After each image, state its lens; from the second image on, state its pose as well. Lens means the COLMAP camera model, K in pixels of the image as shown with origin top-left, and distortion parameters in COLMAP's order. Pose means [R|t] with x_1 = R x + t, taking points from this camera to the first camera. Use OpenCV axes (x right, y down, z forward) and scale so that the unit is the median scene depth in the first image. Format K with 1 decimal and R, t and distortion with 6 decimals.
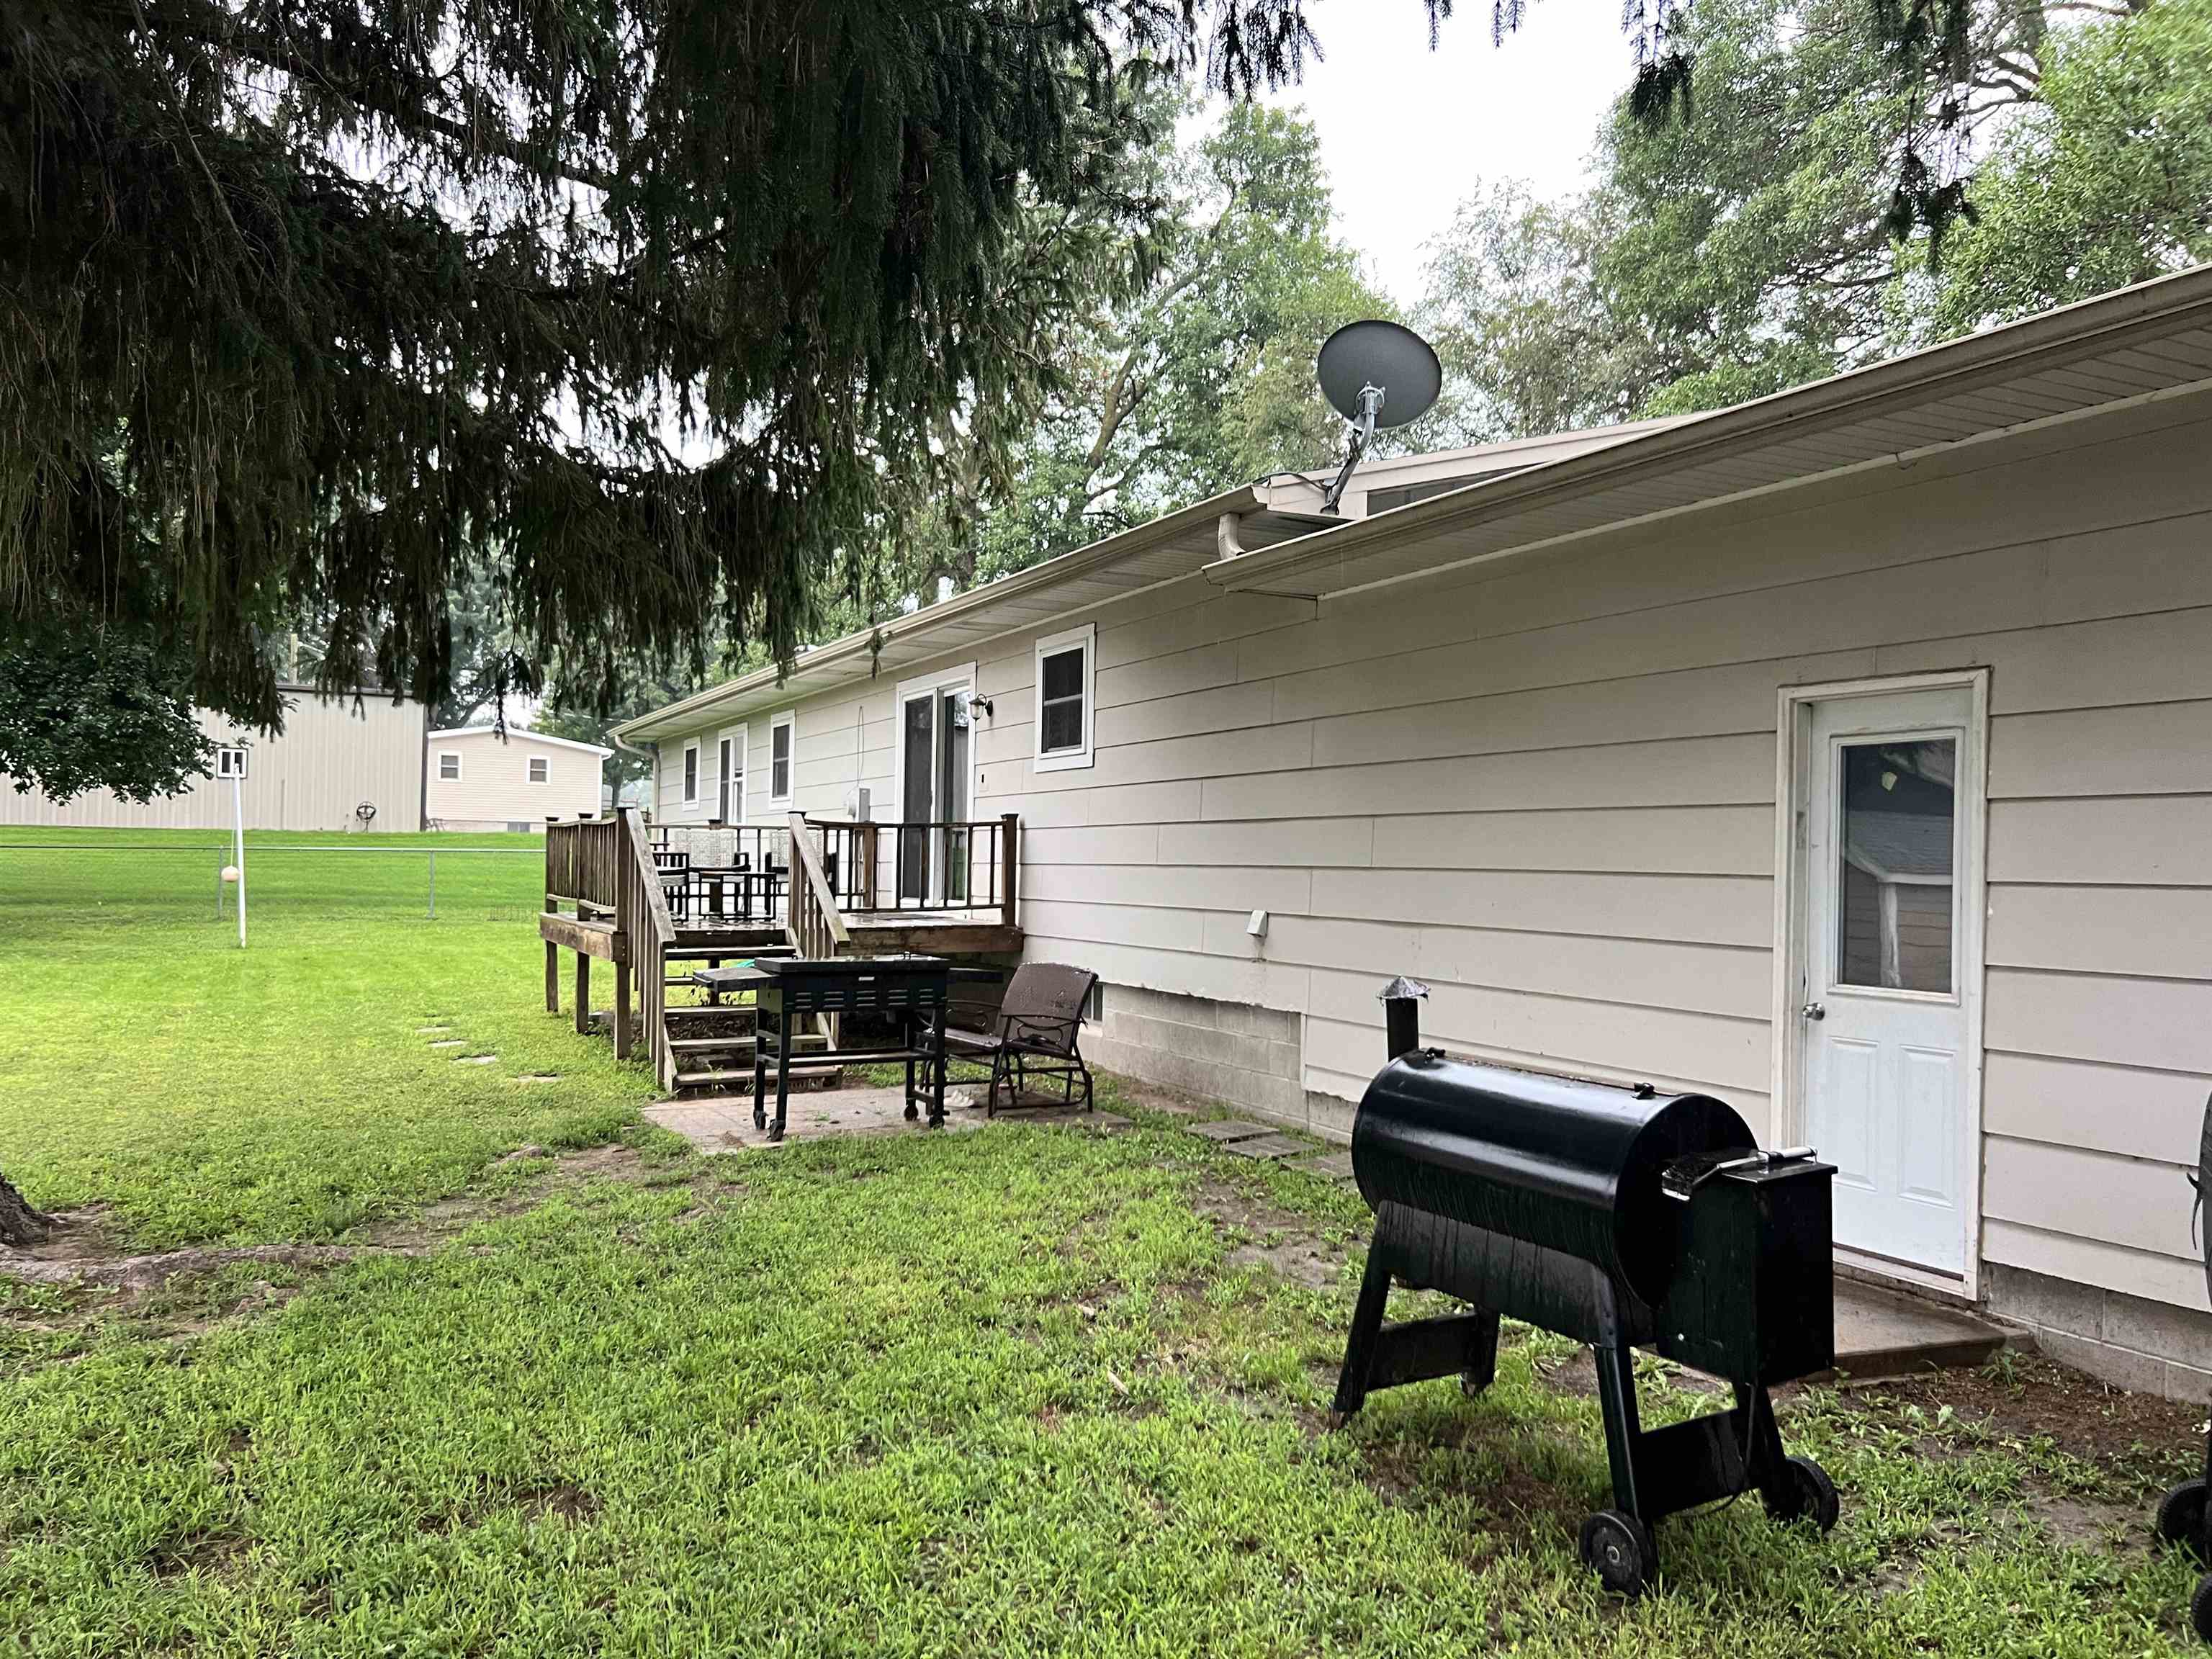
lens RADIAL K [[1669.1, 0, 1106.0], [0, 1669.1, 829.5], [0, 0, 1]] dist [0.028450, -0.064783]
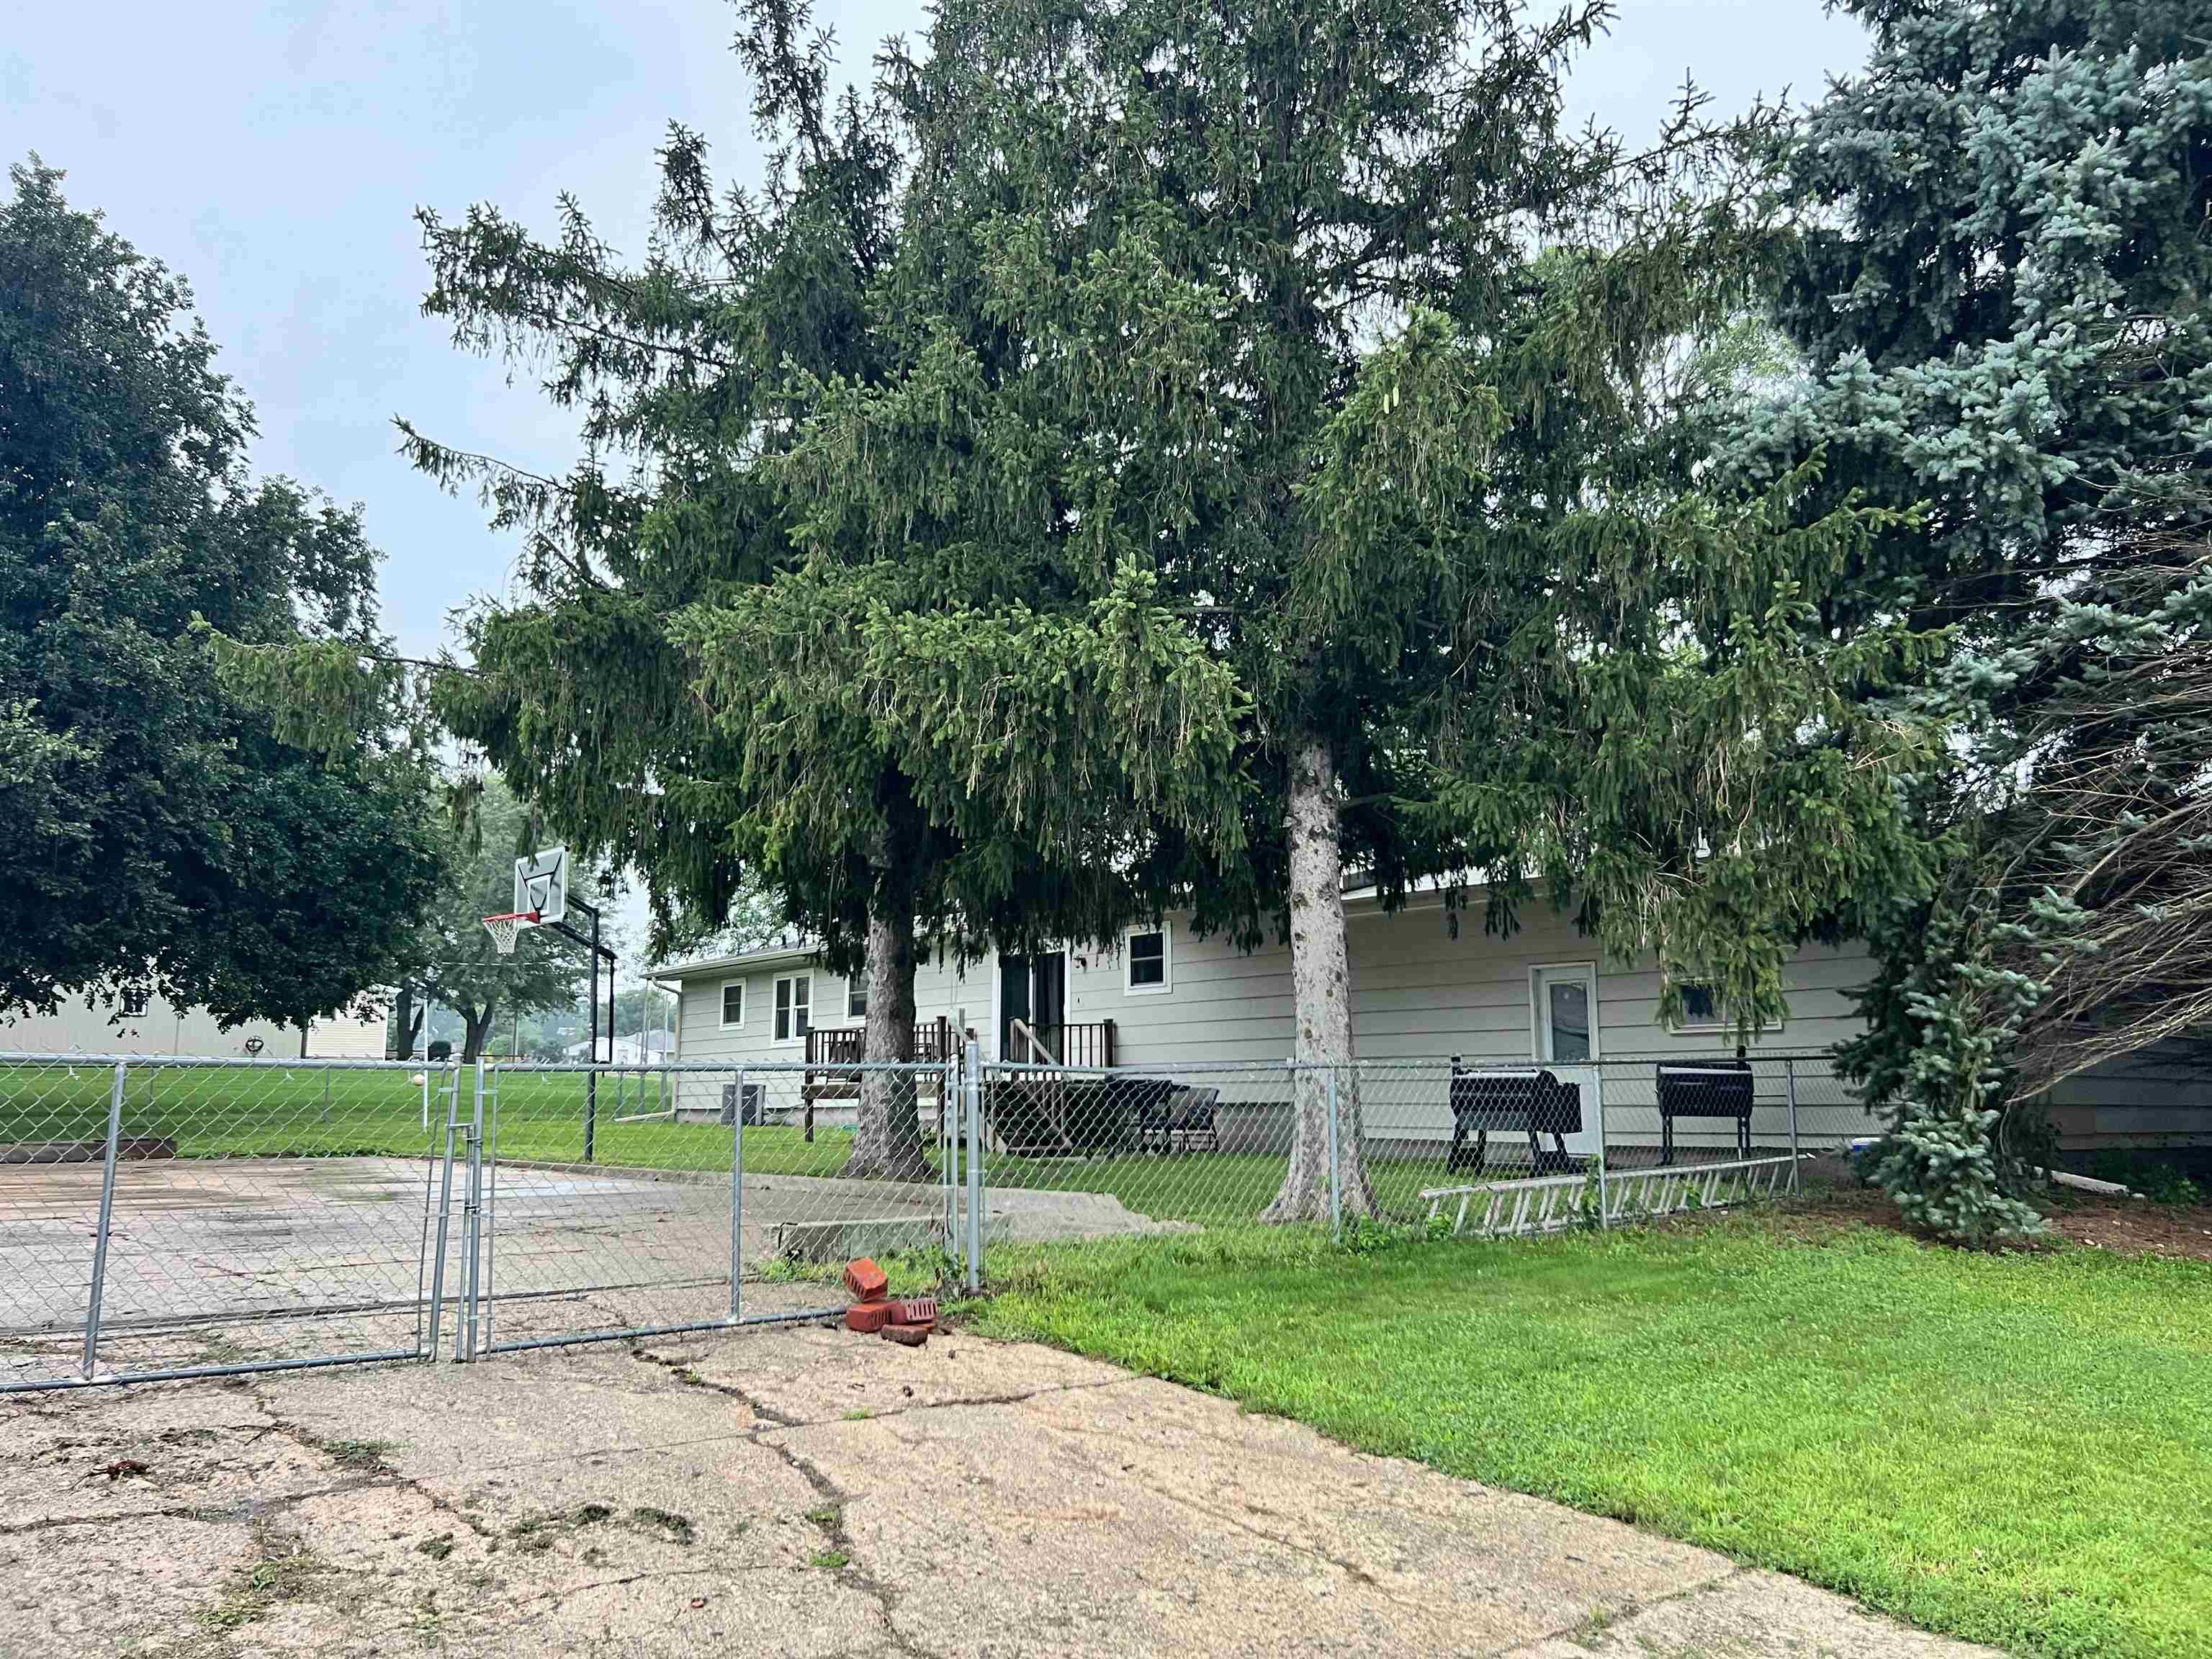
lens RADIAL K [[1669.1, 0, 1106.0], [0, 1669.1, 829.5], [0, 0, 1]] dist [0.028450, -0.064783]
pose [[0.973068, 0.022427, 0.229425, -0.501884], [0.011137, 0.989520, -0.143964, 0.050757], [-0.230249, 0.142642, 0.962621, -0.844172]]
